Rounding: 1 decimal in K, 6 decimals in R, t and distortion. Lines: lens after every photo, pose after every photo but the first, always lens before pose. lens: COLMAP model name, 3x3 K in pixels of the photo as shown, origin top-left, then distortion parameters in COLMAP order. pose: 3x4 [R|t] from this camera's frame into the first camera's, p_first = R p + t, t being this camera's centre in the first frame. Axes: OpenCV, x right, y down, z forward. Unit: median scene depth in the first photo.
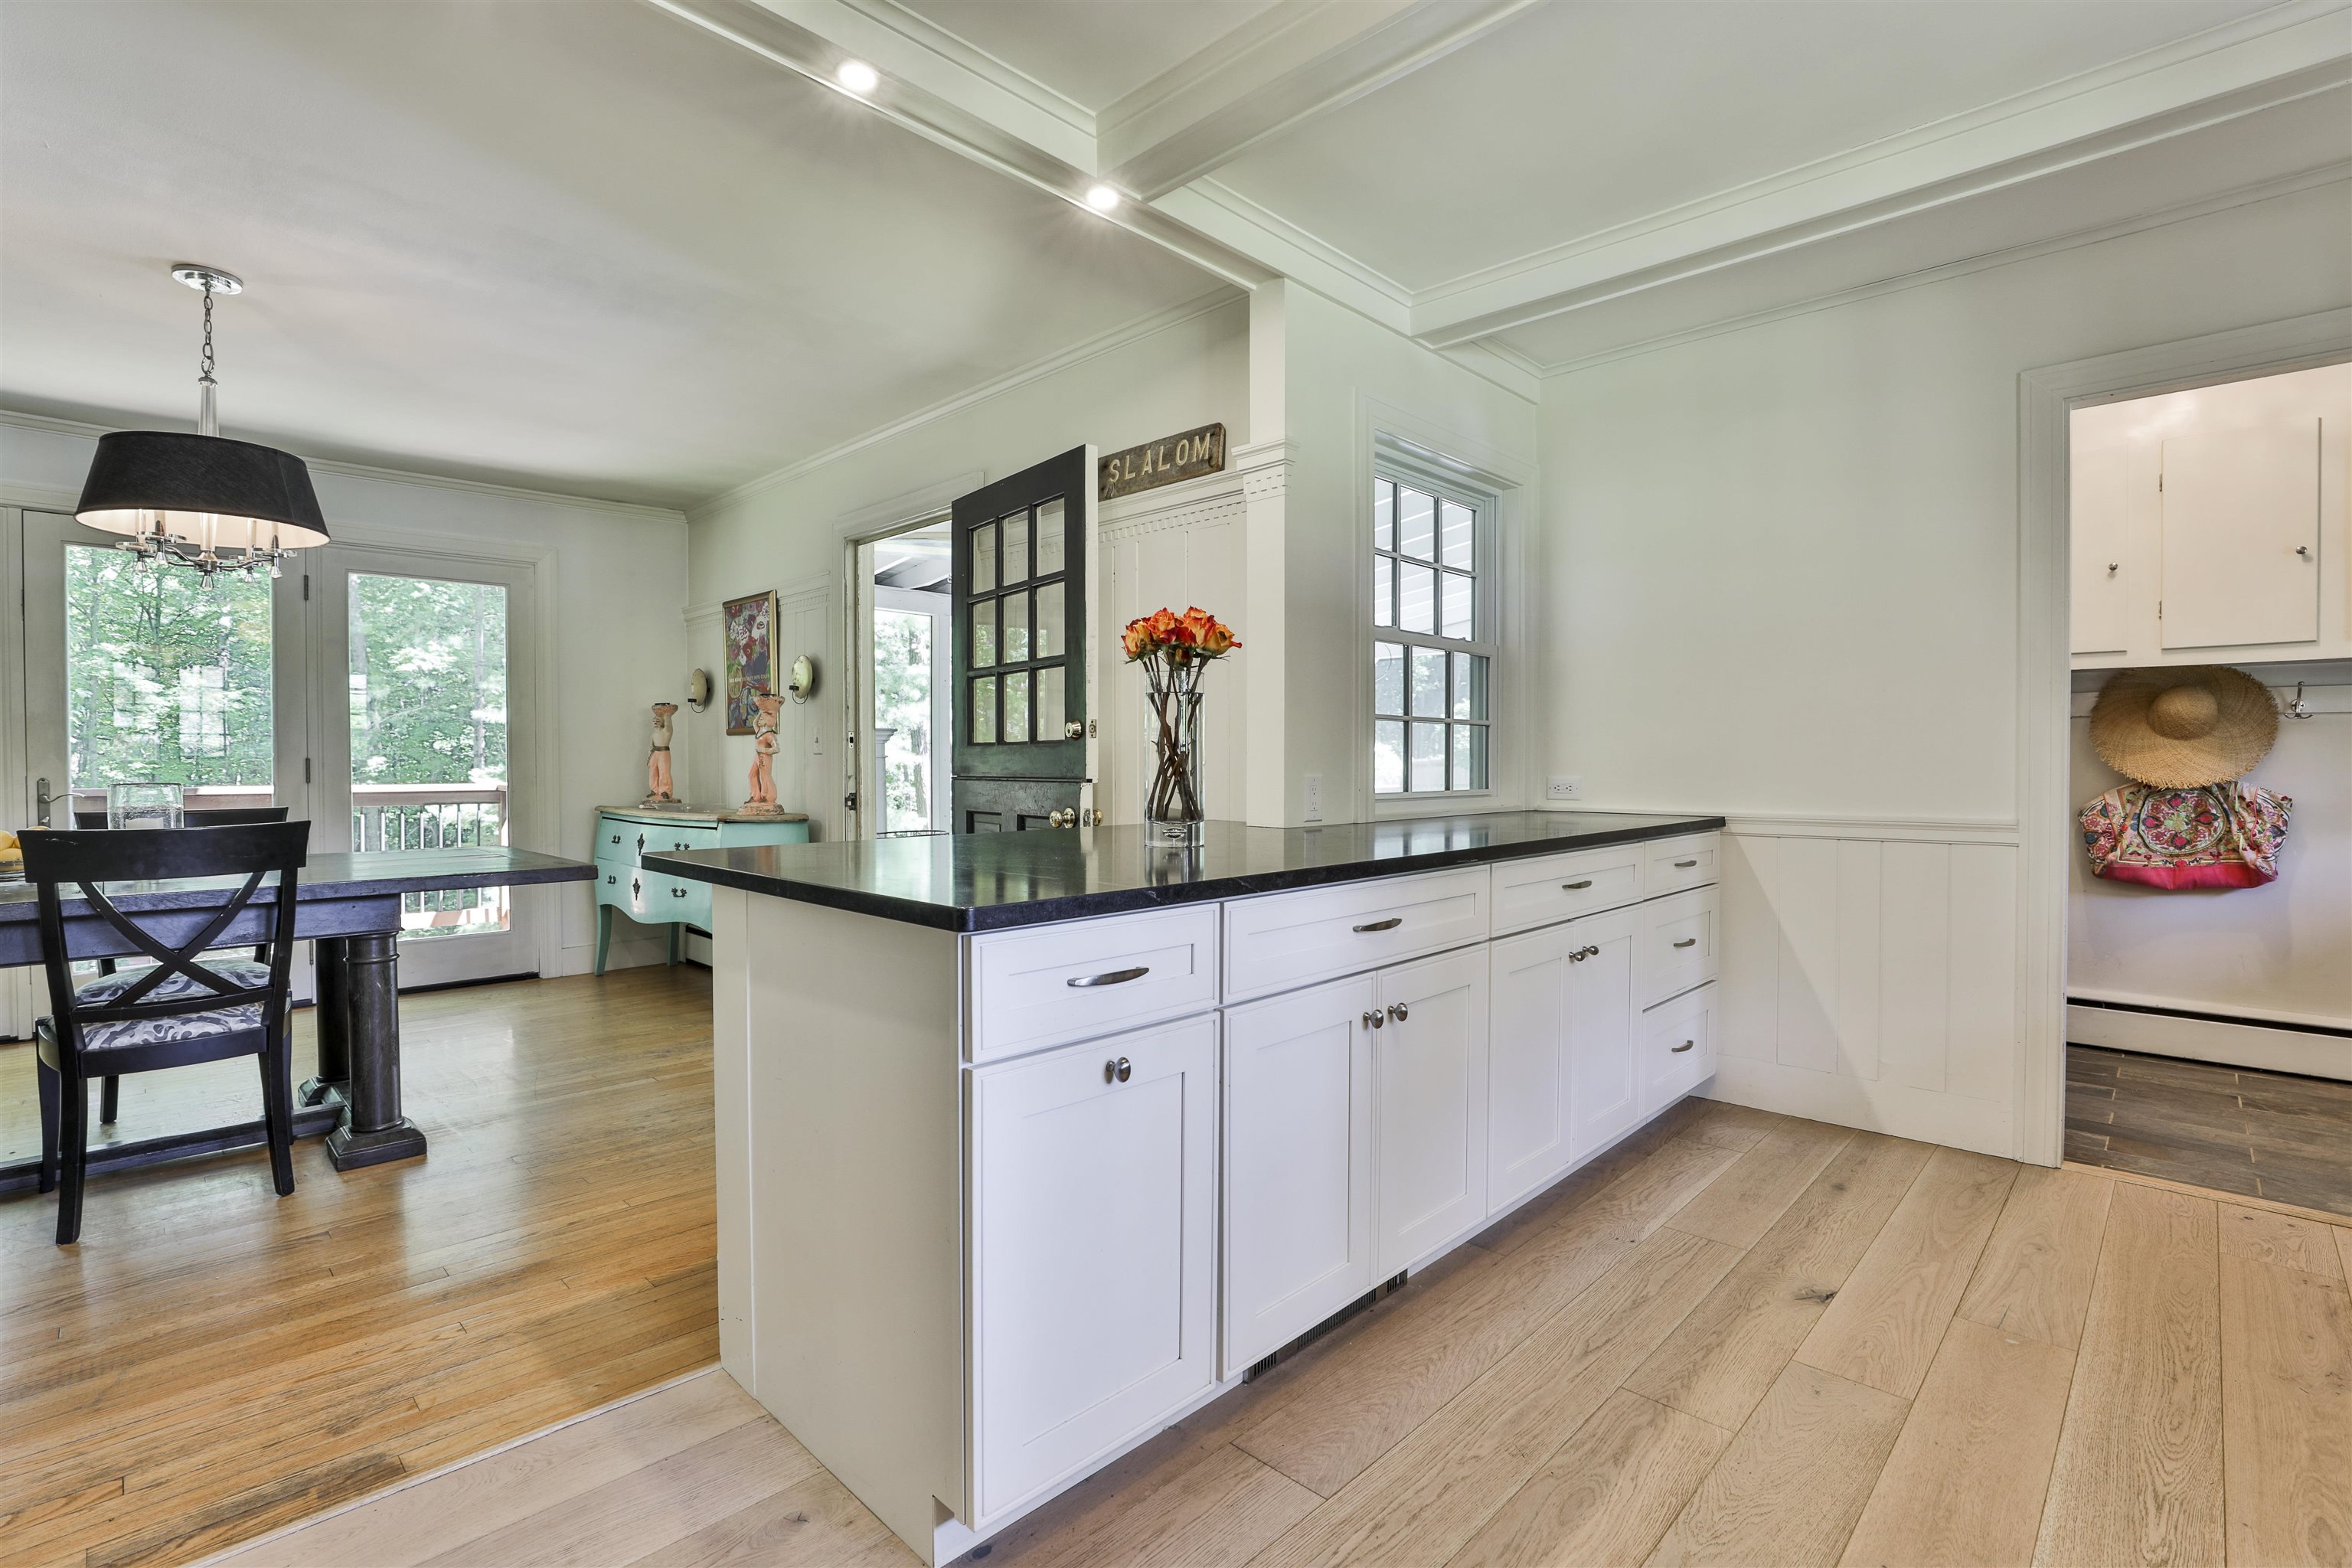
lens RADIAL K [[1087.4, 0, 1194.8], [0, 1087.4, 771.1], [0, 0, 1]] dist [-0.047152, 0.009888]
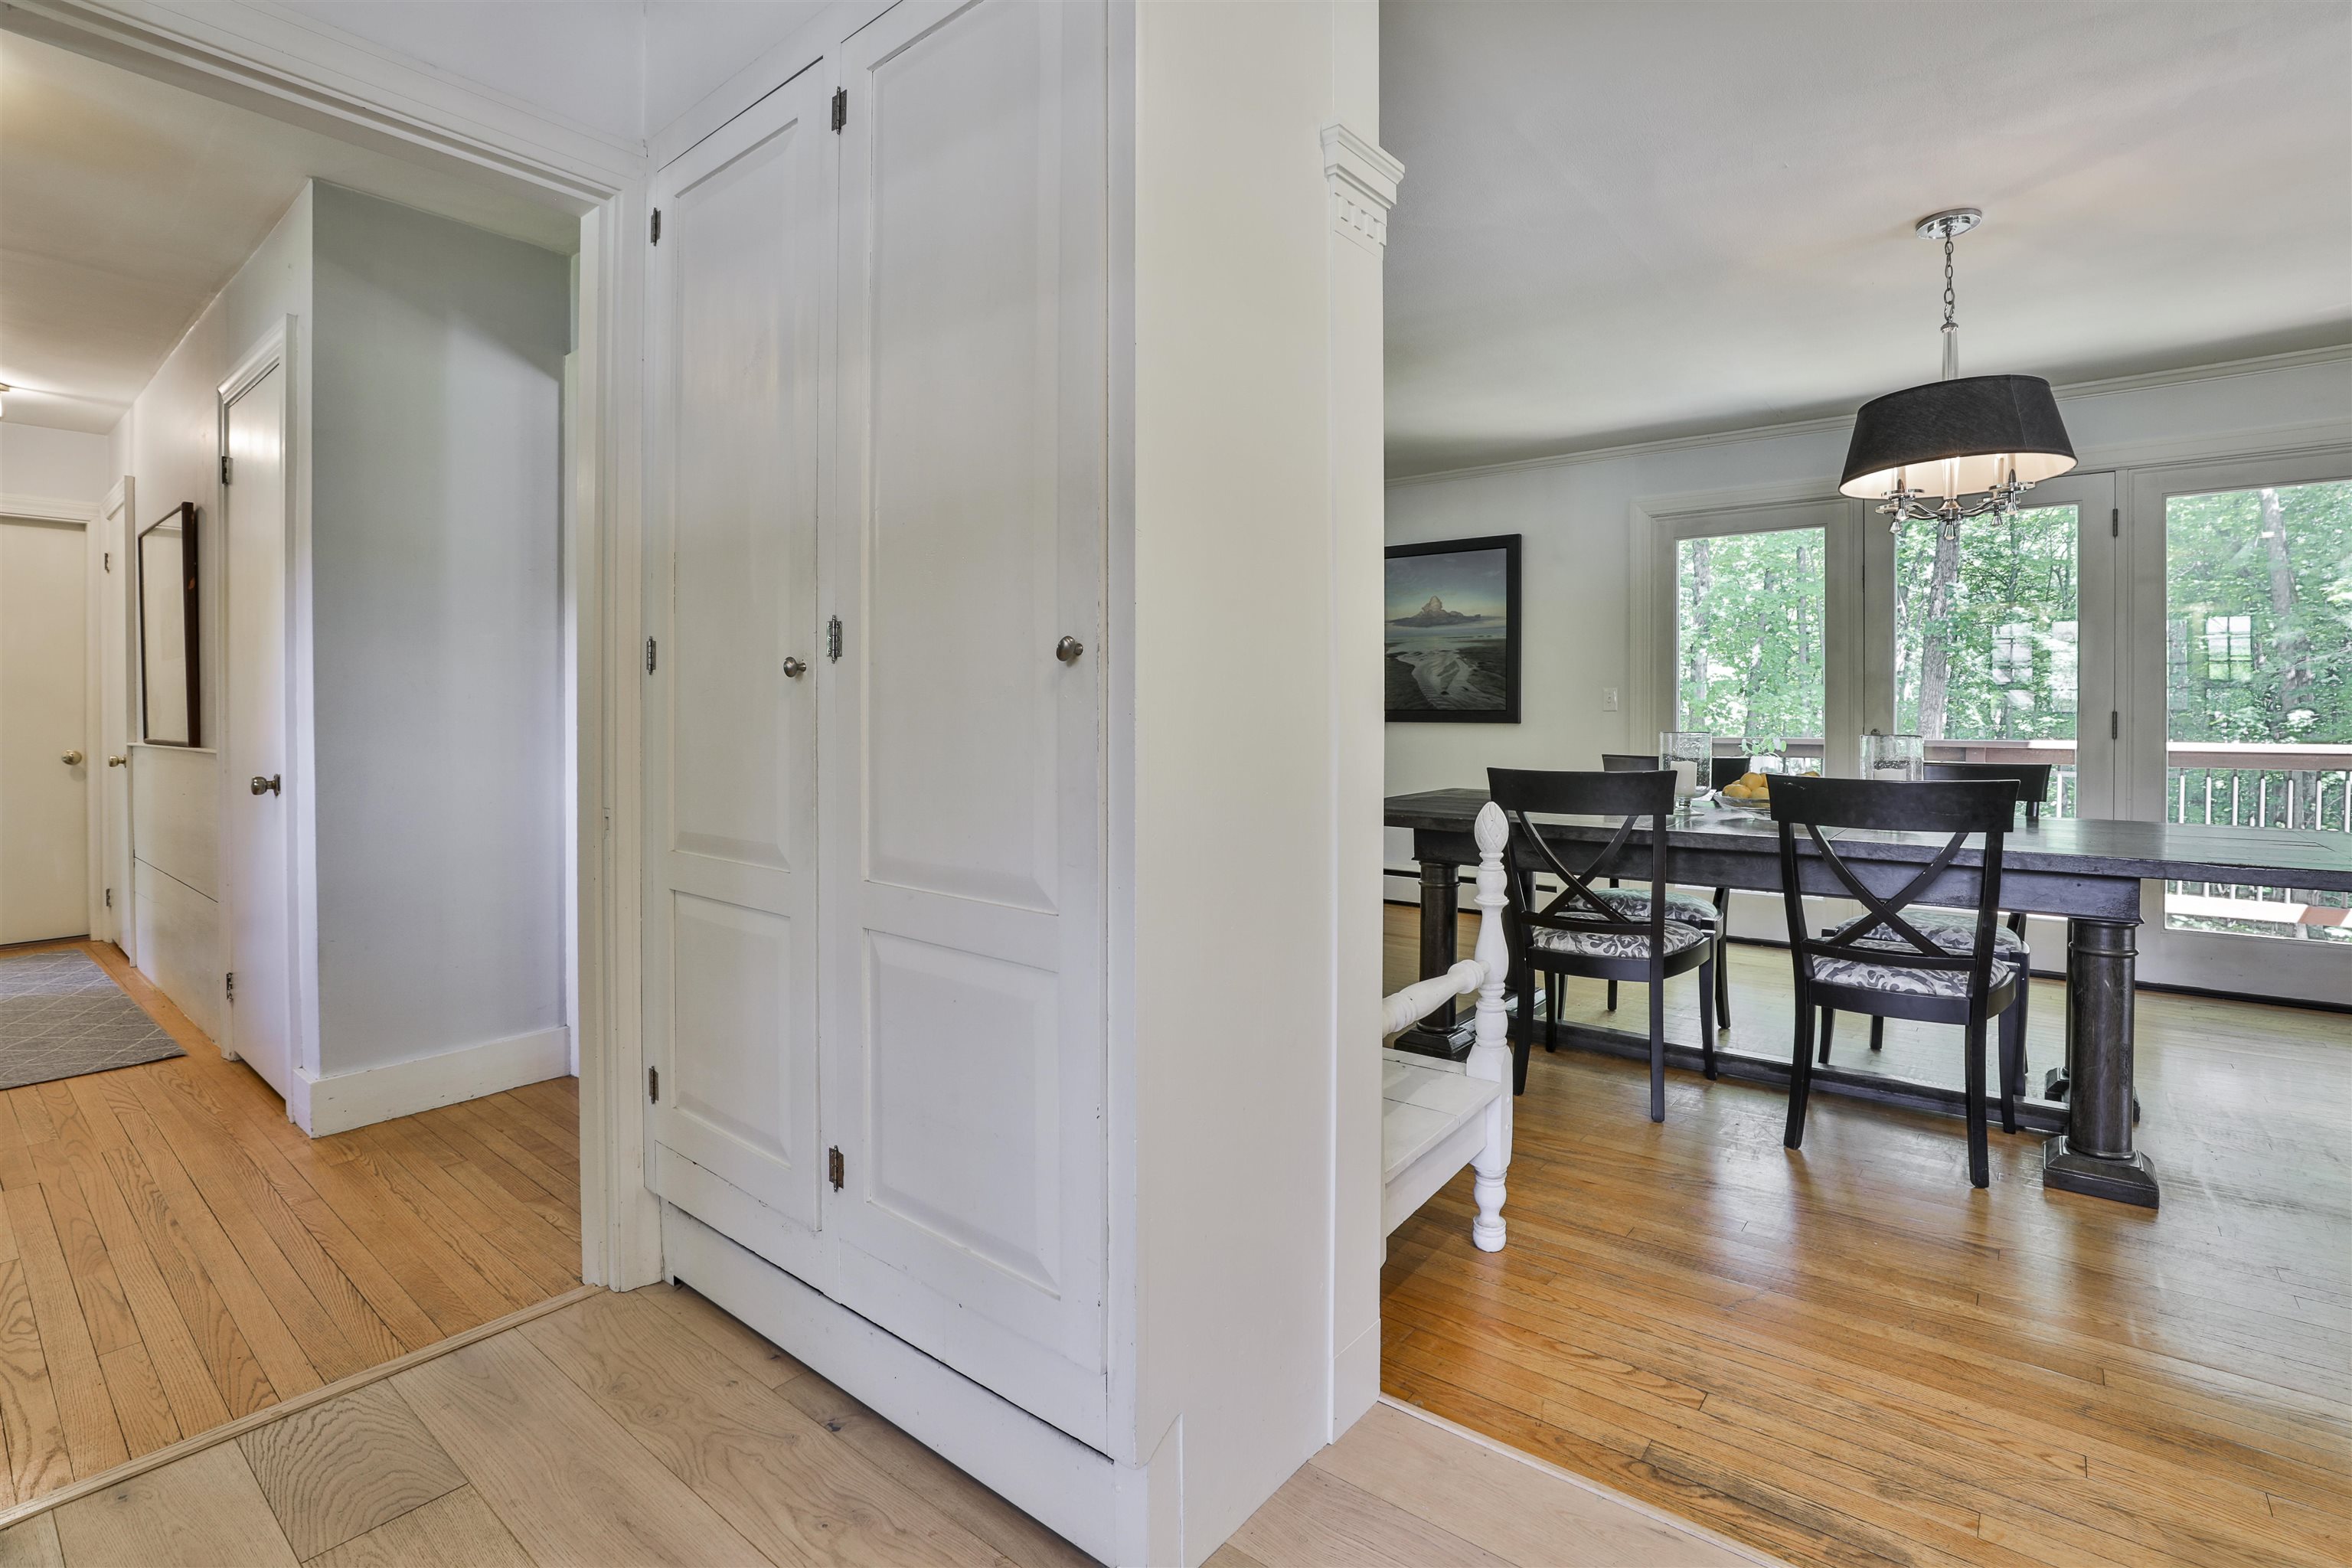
lens RADIAL K [[1087.4, 0, 1127.1], [0, 1087.4, 724.7], [0, 0, 1]] dist [-0.047152, 0.009888]
pose [[0.070464, 0.008801, -0.997476, -0.007737], [-0.010168, 0.999915, 0.008104, 0.000706], [0.997463, 0.009571, 0.070547, 0.191063]]
